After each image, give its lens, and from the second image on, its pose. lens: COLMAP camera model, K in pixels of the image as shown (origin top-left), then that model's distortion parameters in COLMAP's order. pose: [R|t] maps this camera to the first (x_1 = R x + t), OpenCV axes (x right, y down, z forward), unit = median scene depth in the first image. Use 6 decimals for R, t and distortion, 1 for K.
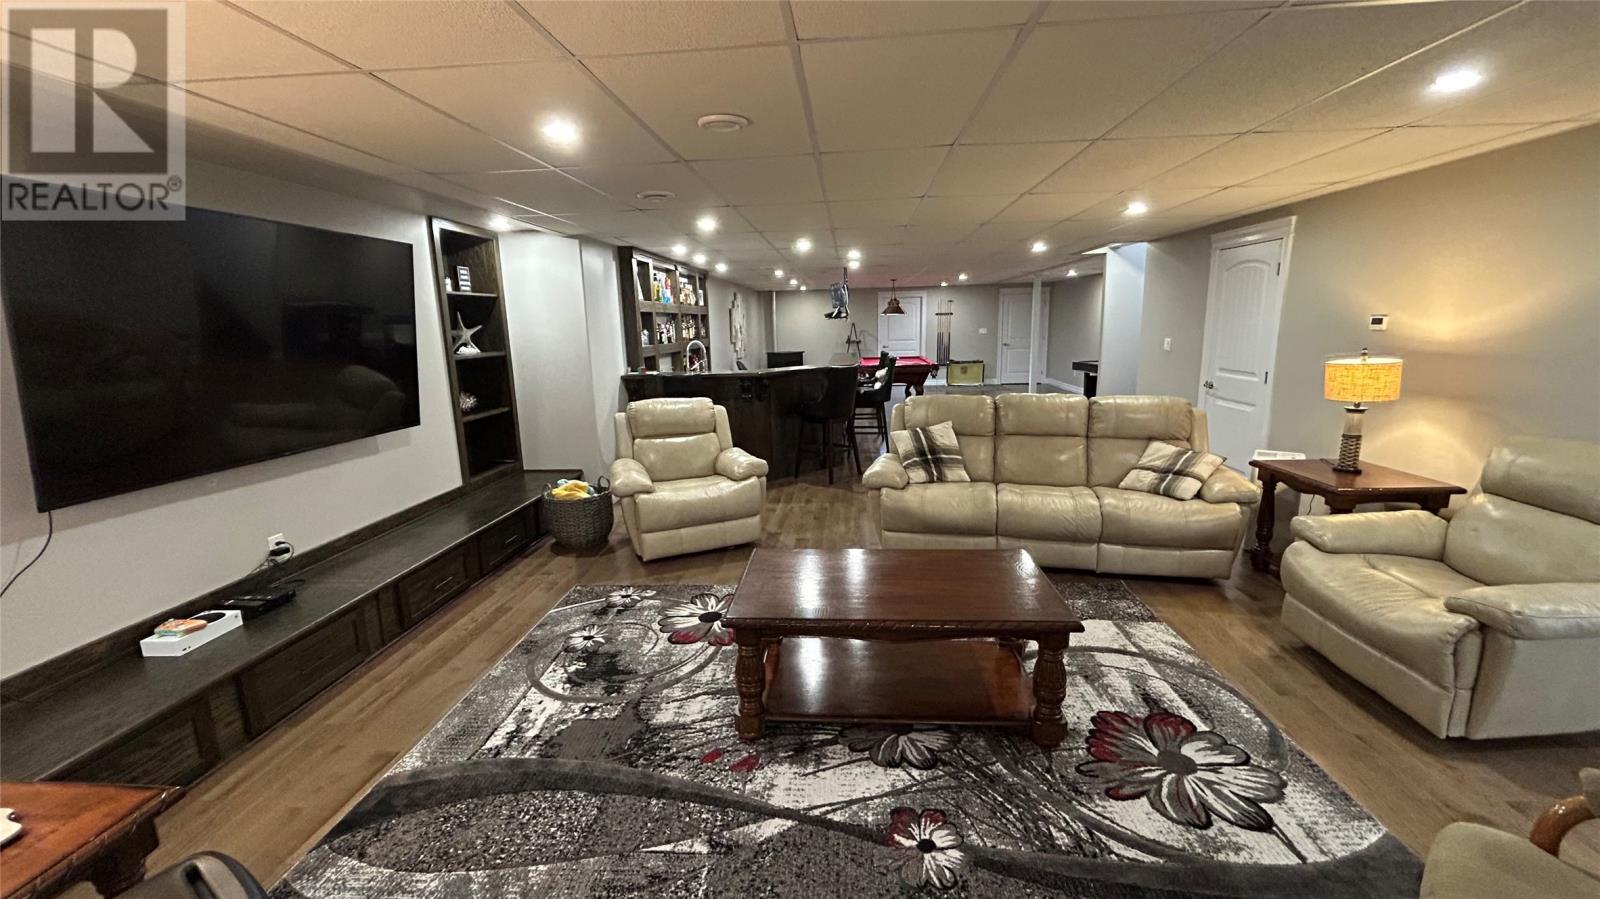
lens RADIAL K [[653.2, 0, 798.4], [0, 653.2, 452.1], [0, 0, 1]] dist [-0.000165, 0.000800]
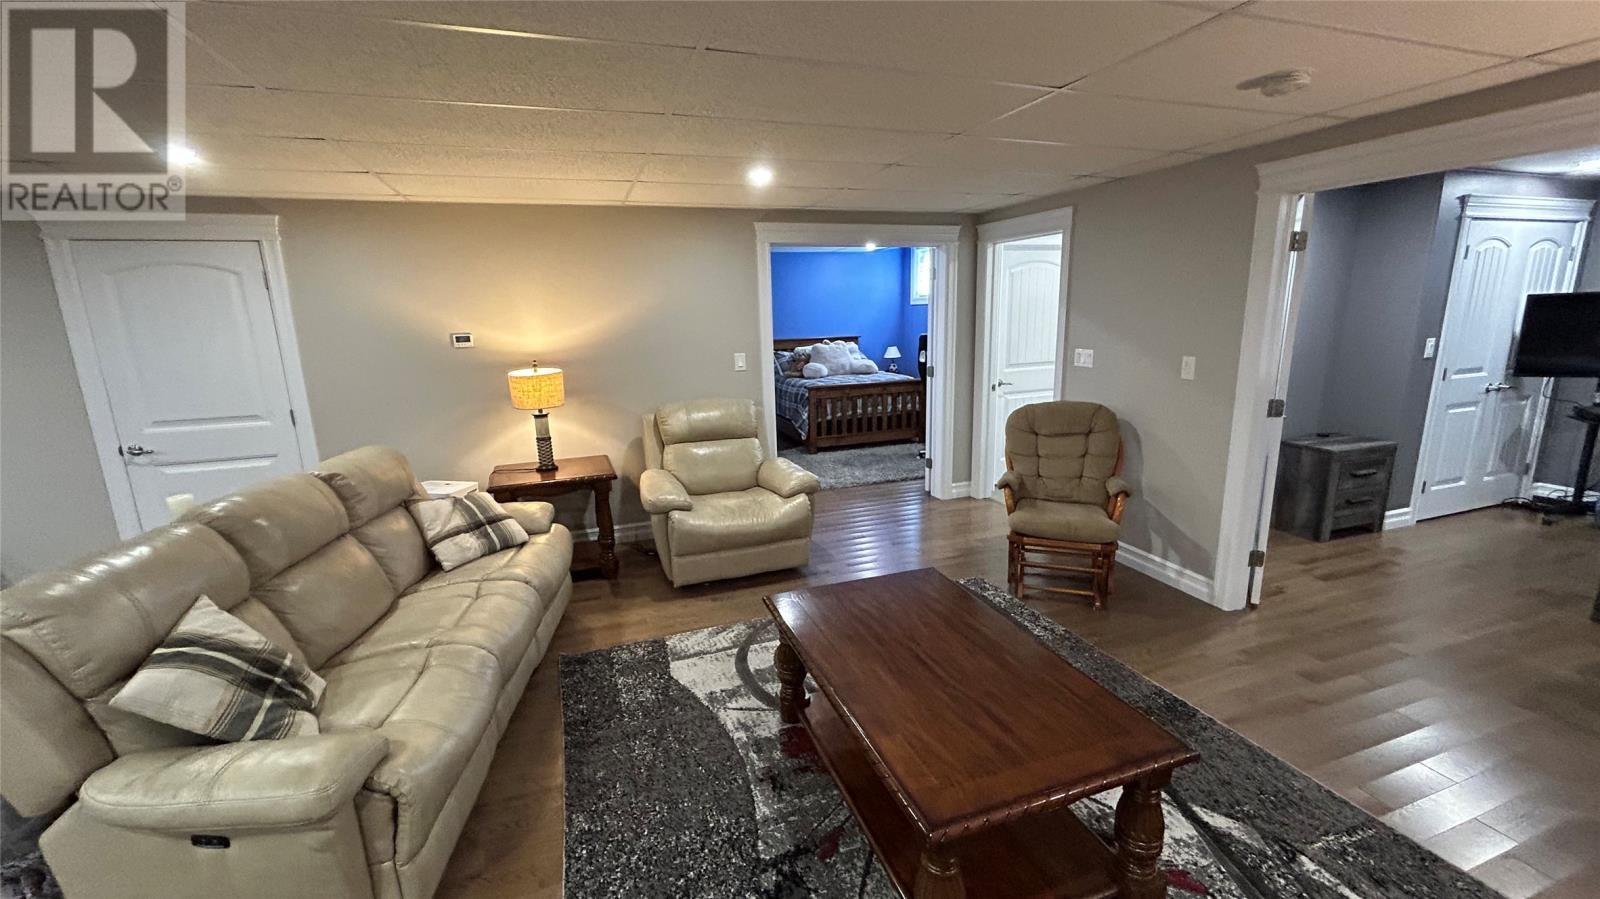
lens RADIAL K [[653.2, 0, 798.4], [0, 653.2, 452.1], [0, 0, 1]] dist [-0.000165, 0.000800]
pose [[-0.403372, -0.157838, 0.901321, -0.394192], [0.217153, 0.940359, 0.261857, -0.232572], [-0.888896, 0.301350, -0.345039, 1.161835]]
